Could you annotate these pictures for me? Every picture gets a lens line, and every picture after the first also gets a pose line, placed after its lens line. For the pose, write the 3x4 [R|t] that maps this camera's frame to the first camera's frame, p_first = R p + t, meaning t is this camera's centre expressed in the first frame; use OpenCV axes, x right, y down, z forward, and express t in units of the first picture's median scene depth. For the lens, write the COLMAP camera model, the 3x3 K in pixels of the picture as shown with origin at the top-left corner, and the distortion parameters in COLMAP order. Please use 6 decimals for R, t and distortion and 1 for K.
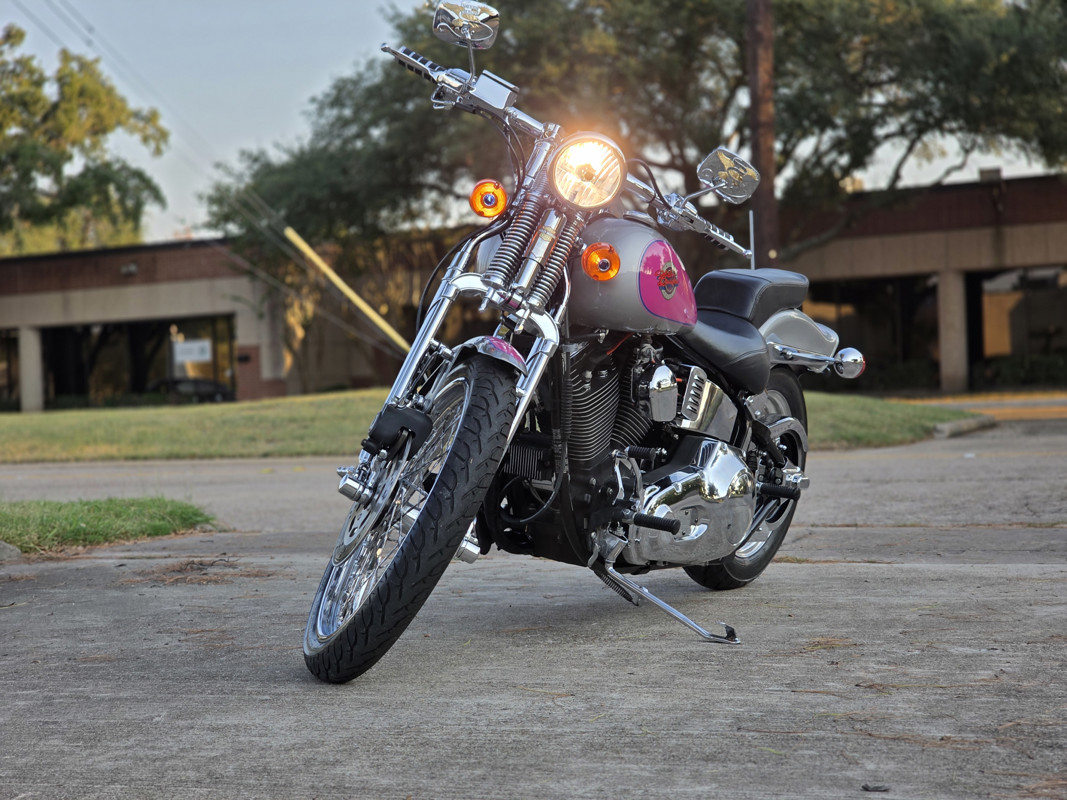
lens RADIAL K [[2096.8, 0, 509.1], [0, 2096.8, 431.2], [0, 0, 1]] dist [-0.178443, 2.786022]
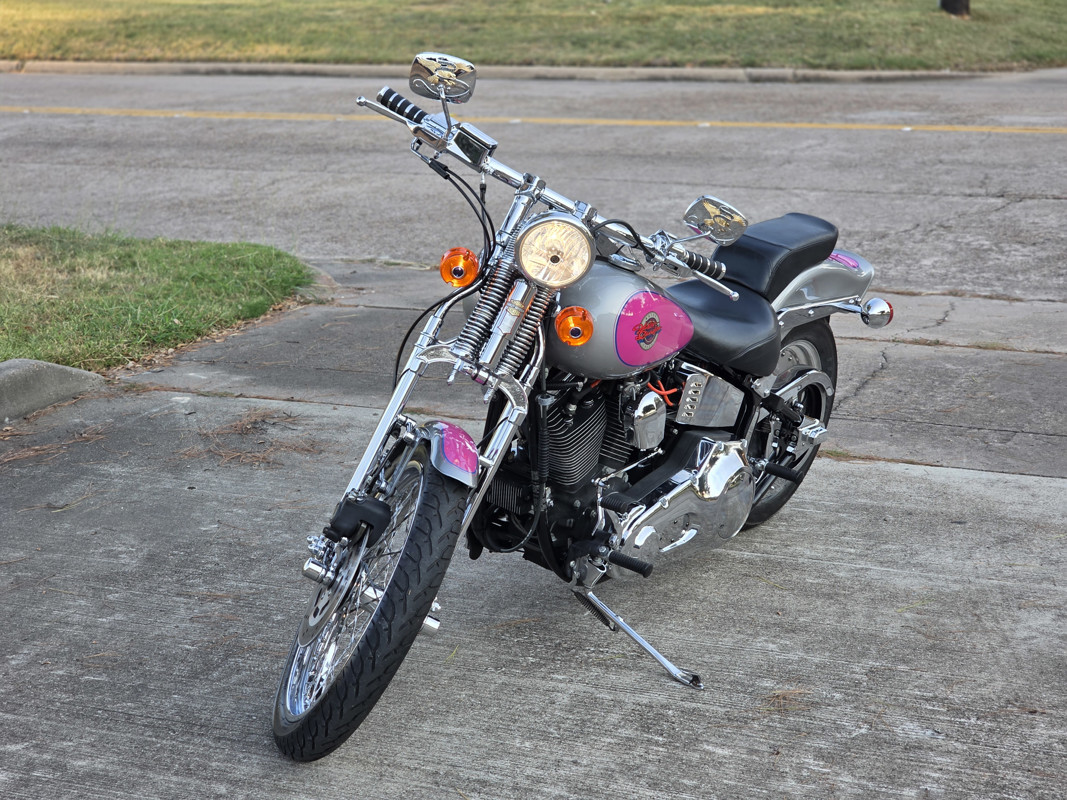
lens RADIAL K [[2078.4, 0, 521.5], [0, 2078.4, 405.6], [0, 0, 1]] dist [0.103669, -0.460741]
pose [[0.995103, 0.032136, -0.093468, 0.088782], [-0.010027, 0.973611, 0.227994, -0.212097], [0.098329, -0.225941, 0.969166, 0.019130]]
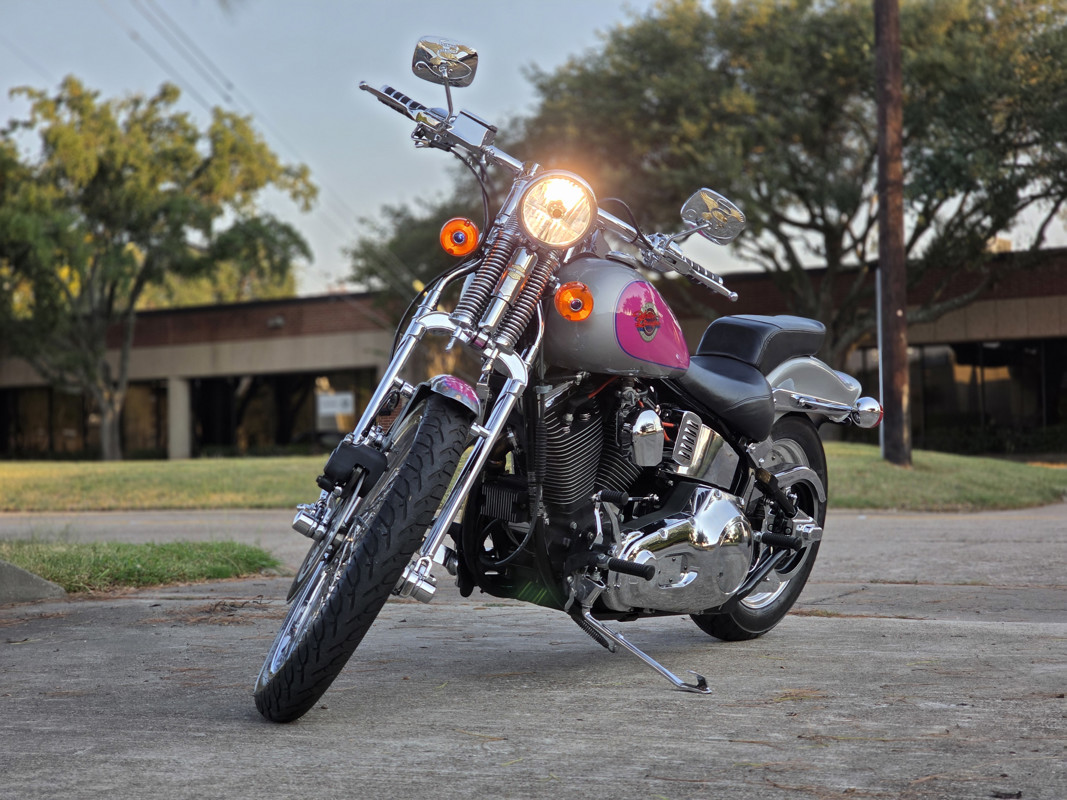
lens RADIAL K [[2081.8, 0, 533.5], [0, 2081.8, 400.0], [0, 0, 1]] dist [0.049399, -0.031310]
pose [[0.997722, 0.015340, -0.065700, 0.070740], [-0.018144, 0.998940, -0.042298, 0.005811], [0.064981, 0.043394, 0.996943, 0.014581]]
